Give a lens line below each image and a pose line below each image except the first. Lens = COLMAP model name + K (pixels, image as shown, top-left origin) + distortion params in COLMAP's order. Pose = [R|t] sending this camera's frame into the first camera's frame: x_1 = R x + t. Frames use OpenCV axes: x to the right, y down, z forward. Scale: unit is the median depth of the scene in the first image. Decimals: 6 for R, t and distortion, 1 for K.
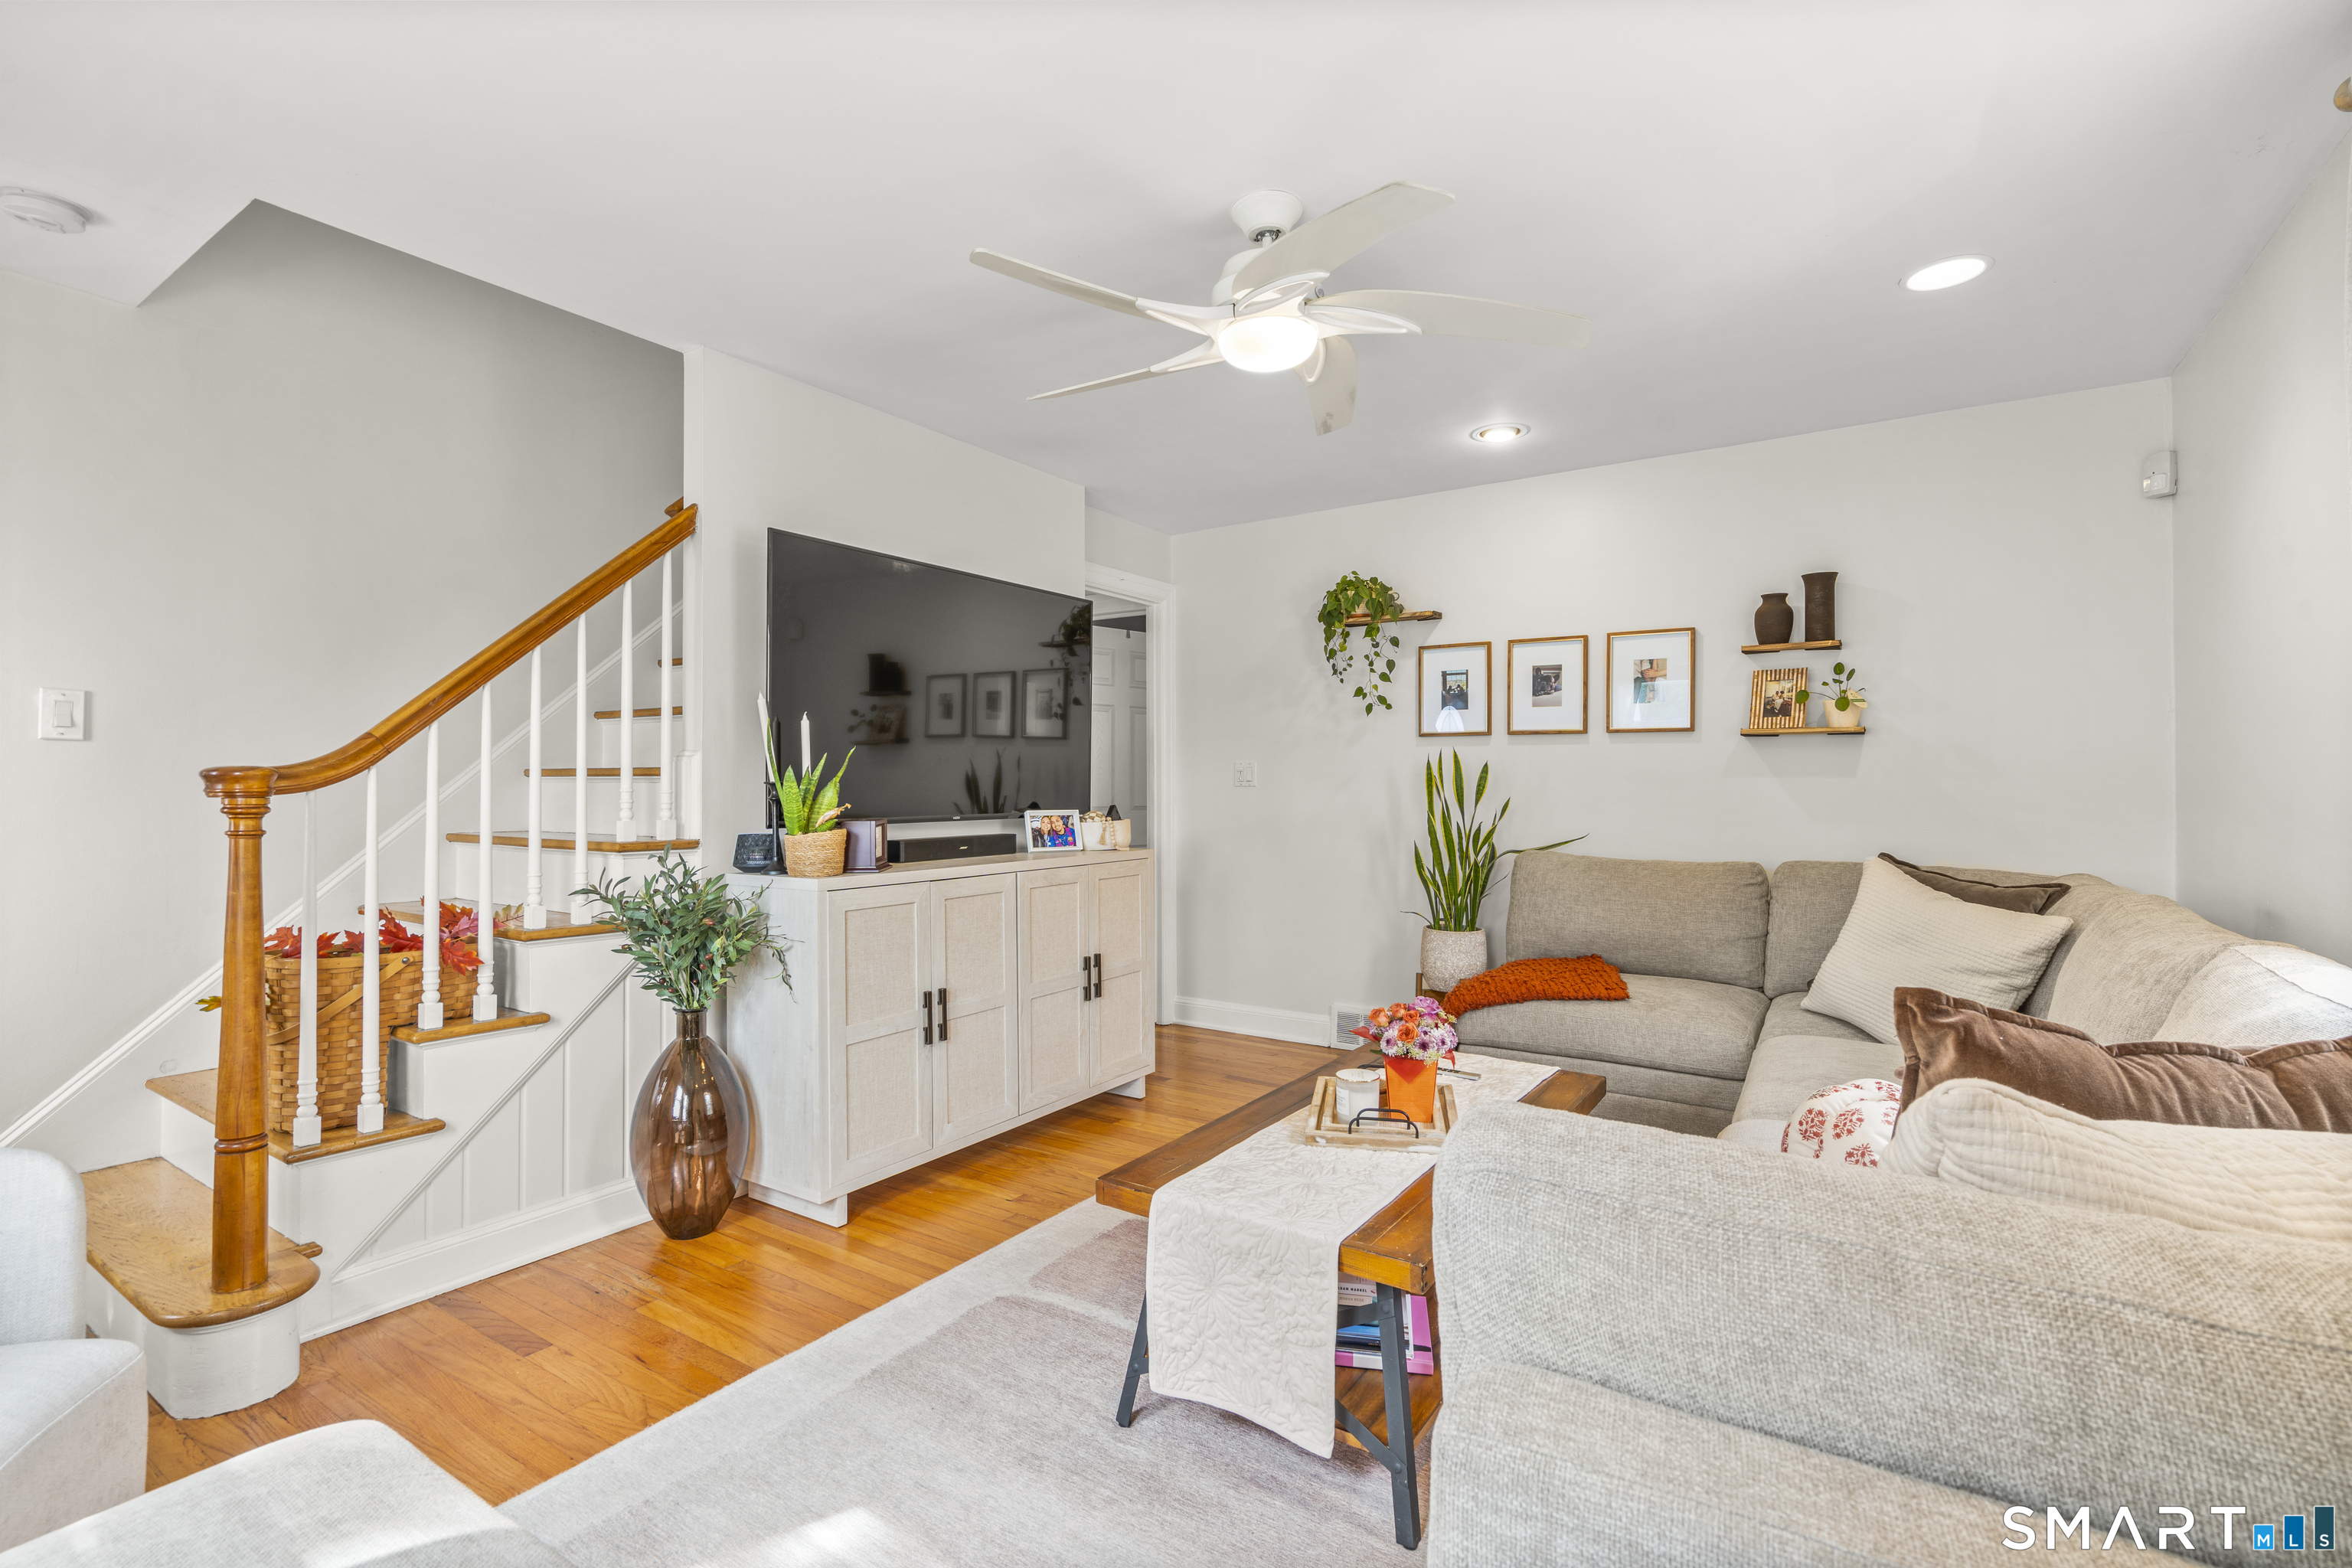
lens RADIAL K [[1056.8, 0, 1168.9], [0, 1056.8, 775.0], [0, 0, 1]] dist [-0.000364, 0.000101]
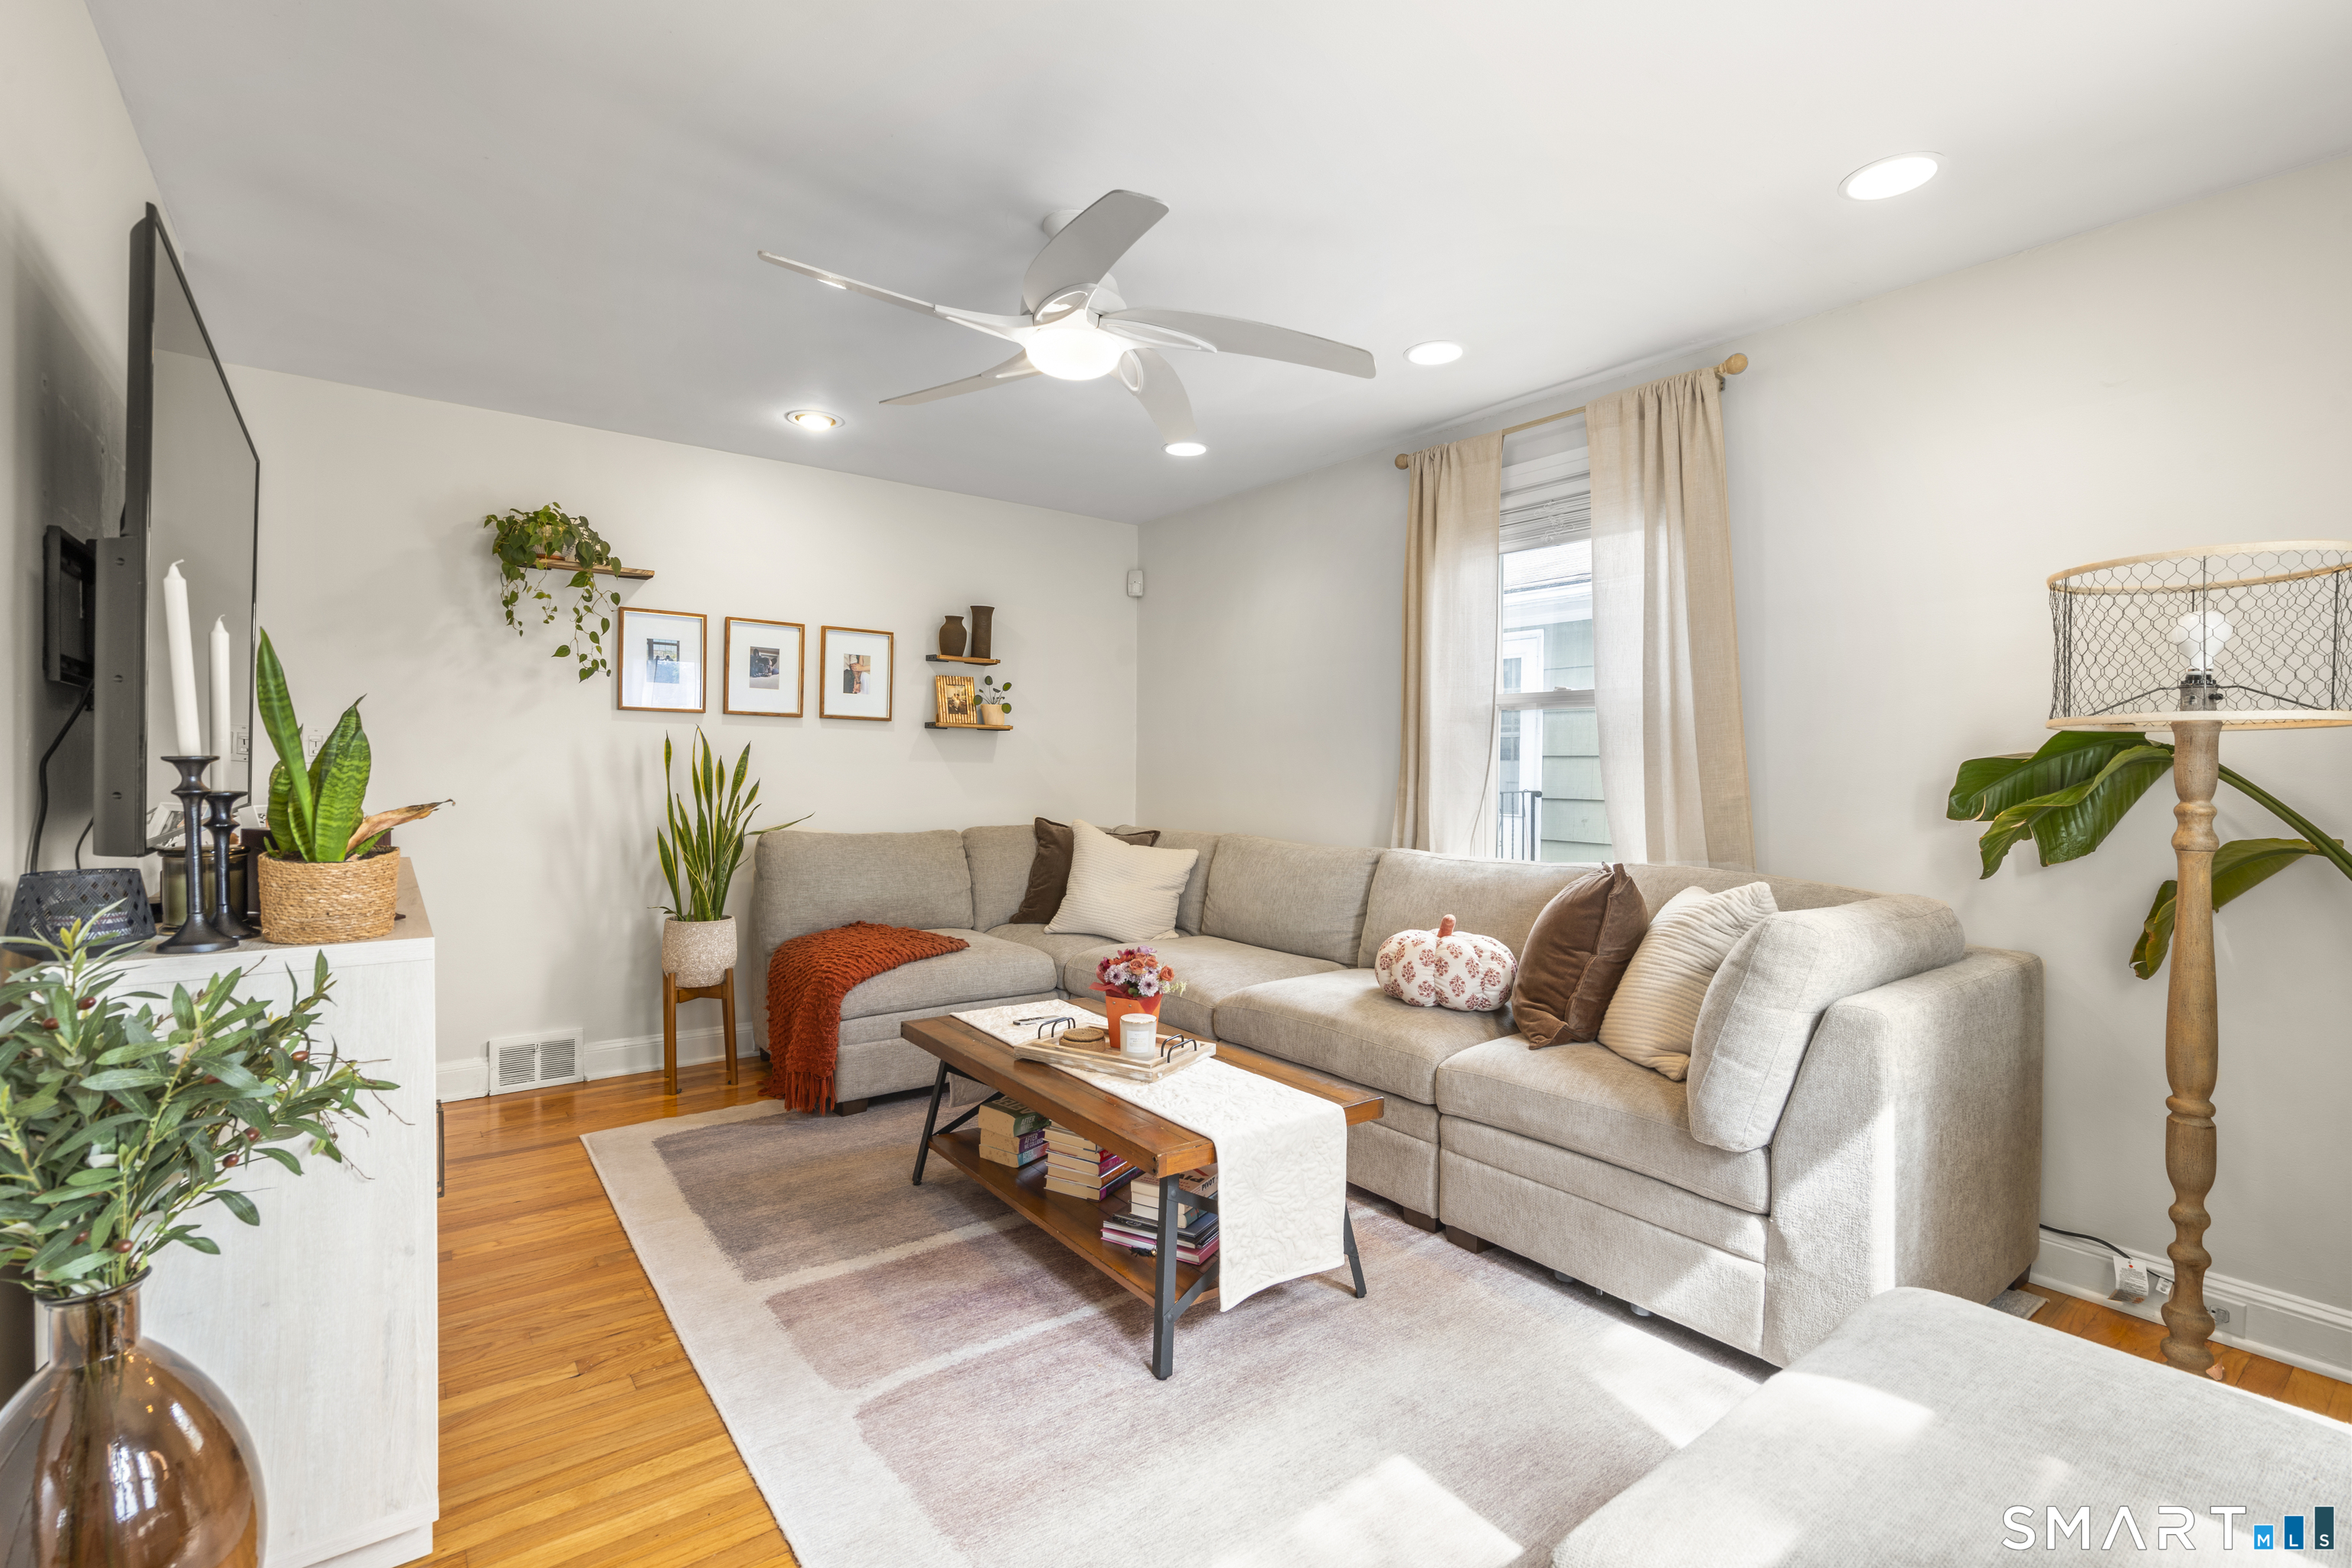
lens RADIAL K [[1056.8, 0, 1168.9], [0, 1056.8, 775.0], [0, 0, 1]] dist [-0.000364, 0.000101]
pose [[0.330985, -0.004354, 0.943626, -0.482300], [-0.020576, 0.999718, 0.011831, -0.001793], [-0.943412, -0.023332, 0.330802, 0.303777]]
